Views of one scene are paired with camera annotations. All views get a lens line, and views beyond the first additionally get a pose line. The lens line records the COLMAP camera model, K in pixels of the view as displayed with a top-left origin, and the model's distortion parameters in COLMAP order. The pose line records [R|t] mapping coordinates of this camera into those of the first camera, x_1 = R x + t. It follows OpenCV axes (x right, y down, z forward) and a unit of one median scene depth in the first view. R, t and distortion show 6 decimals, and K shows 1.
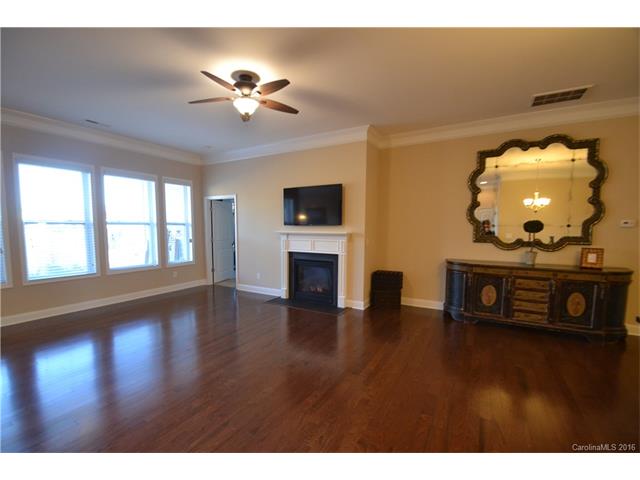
lens RADIAL K [[284.1, 0, 323.3], [0, 284.1, 251.1], [0, 0, 1]] dist [-0.022531, -0.002157]
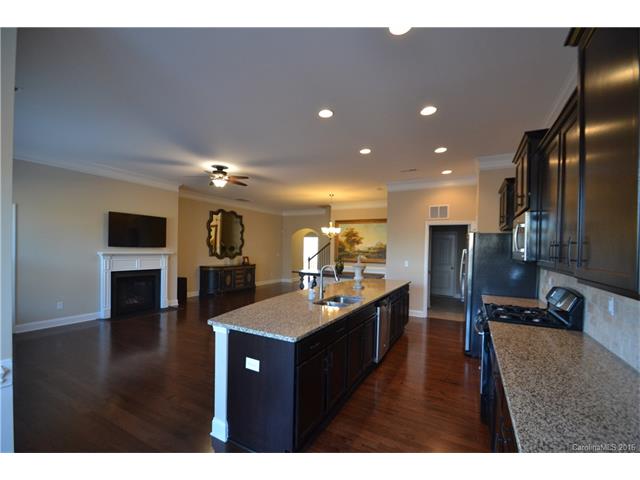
lens RADIAL K [[284.1, 0, 316.1], [0, 284.1, 242.8], [0, 0, 1]] dist [-0.022531, -0.002157]
pose [[-0.041157, 0.014184, 0.999052, -1.667724], [0.063290, 0.997928, -0.011561, -0.063450], [-0.997146, 0.062755, -0.041970, 0.389004]]
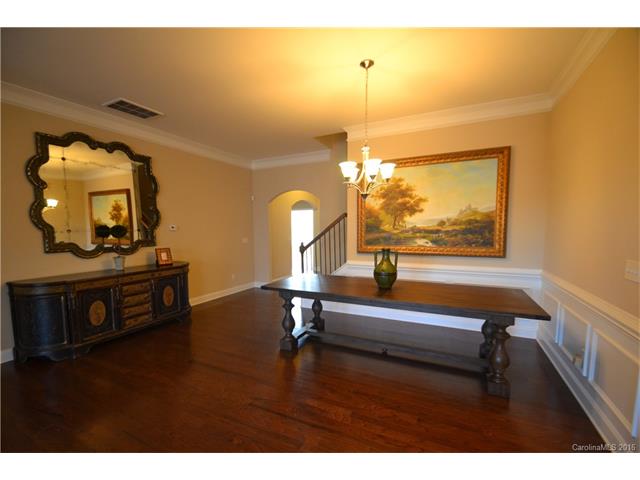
lens RADIAL K [[284.1, 0, 308.5], [0, 284.1, 252.7], [0, 0, 1]] dist [-0.022531, -0.002157]
pose [[-0.054598, -0.091177, 0.994337, -0.275982], [0.089129, 0.991402, 0.095802, -0.048232], [-0.994523, 0.093855, -0.046002, 0.385708]]
